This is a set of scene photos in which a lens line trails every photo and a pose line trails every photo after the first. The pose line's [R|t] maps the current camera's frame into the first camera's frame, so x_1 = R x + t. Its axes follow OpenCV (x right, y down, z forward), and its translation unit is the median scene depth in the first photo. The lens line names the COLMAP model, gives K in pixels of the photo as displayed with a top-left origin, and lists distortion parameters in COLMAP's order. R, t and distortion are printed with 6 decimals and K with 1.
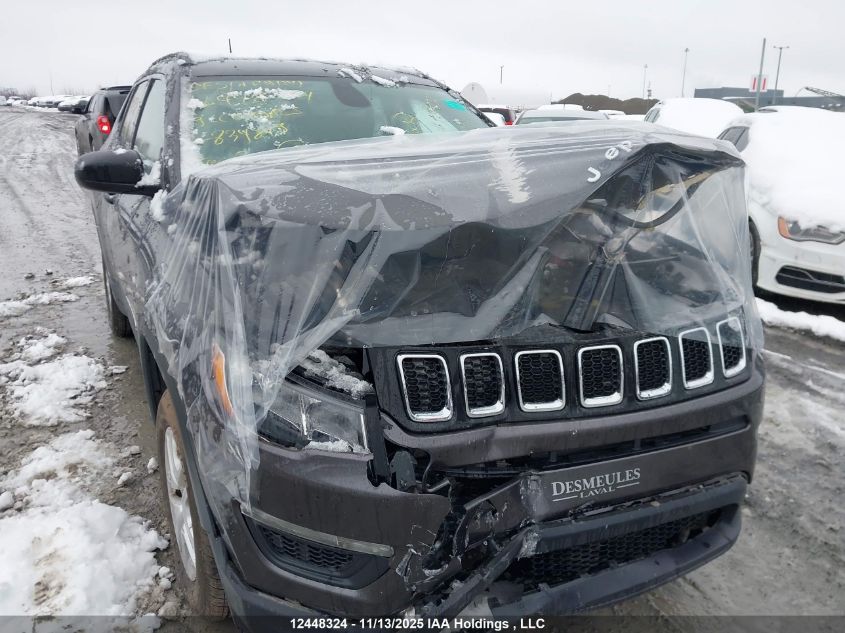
lens RADIAL K [[632.3, 0, 421.0], [0, 632.3, 316.2], [0, 0, 1]] dist [0.025127, -0.018066]
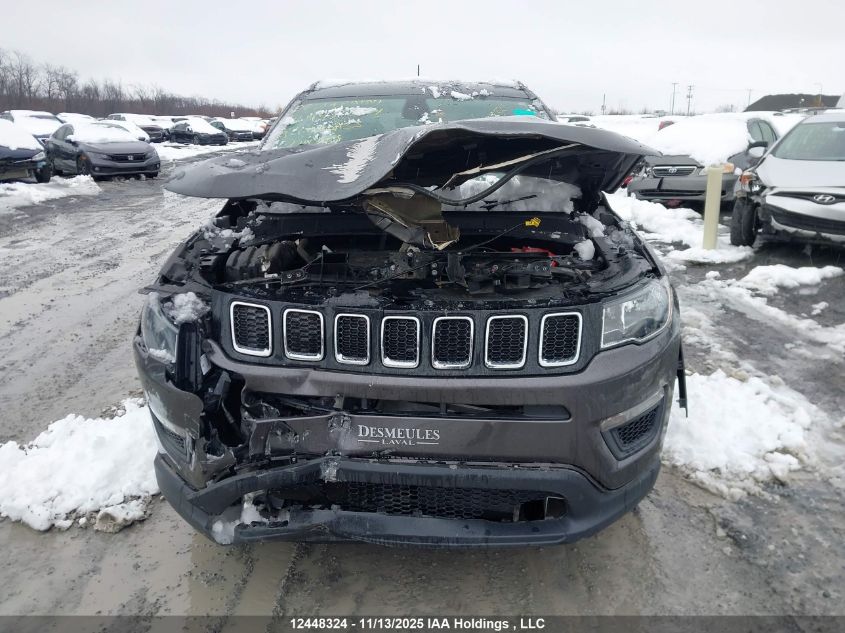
lens RADIAL K [[632.3, 0, 439.3], [0, 632.3, 300.0], [0, 0, 1]] dist [0.025127, -0.018066]
pose [[0.893261, 0.096753, -0.439002, 0.644566], [-0.112762, 0.993567, -0.010468, 0.014881], [0.435166, 0.058853, 0.898425, -0.026746]]
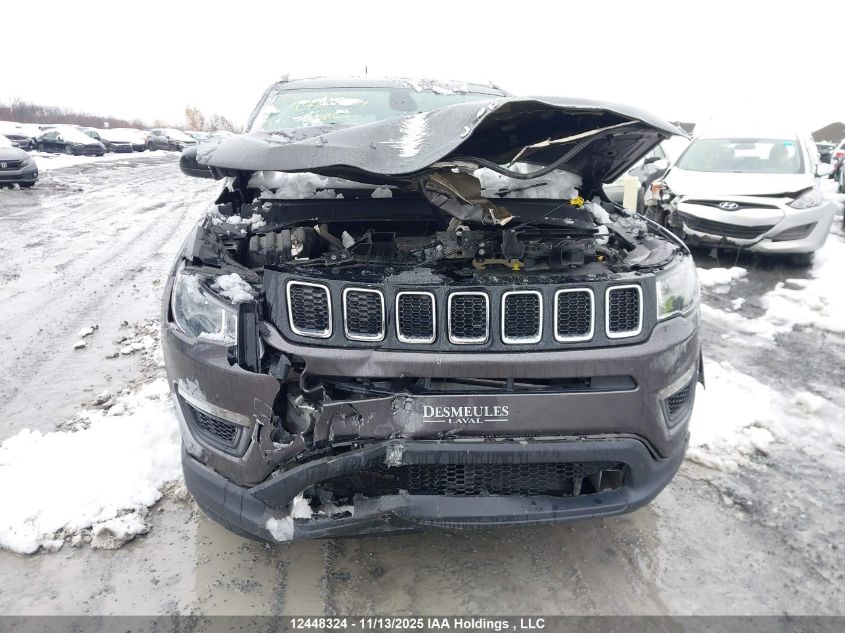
lens RADIAL K [[632.3, 0, 438.1], [0, 632.3, 299.8], [0, 0, 1]] dist [0.025127, -0.018066]
pose [[0.954636, 0.066857, -0.290171, 0.423886], [-0.085343, 0.995019, -0.051513, 0.093676], [0.285282, 0.073940, 0.955587, -0.098945]]
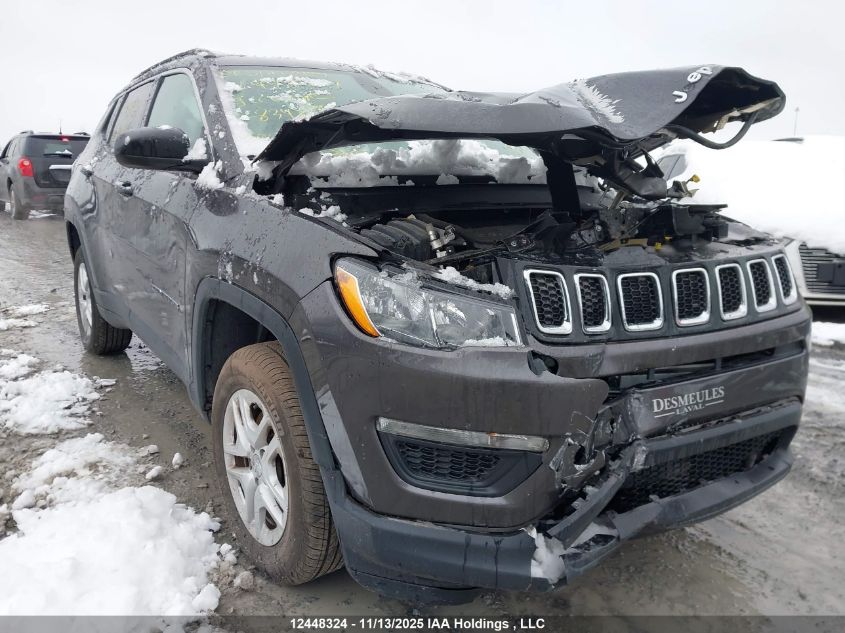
lens RADIAL K [[632.3, 0, 422.4], [0, 632.3, 316.6], [0, 0, 1]] dist [0.025127, -0.018066]
pose [[0.992518, -0.030830, 0.118144, -0.223671], [0.039522, 0.996625, -0.071954, 0.140057], [-0.115527, 0.076085, 0.990386, -0.012022]]
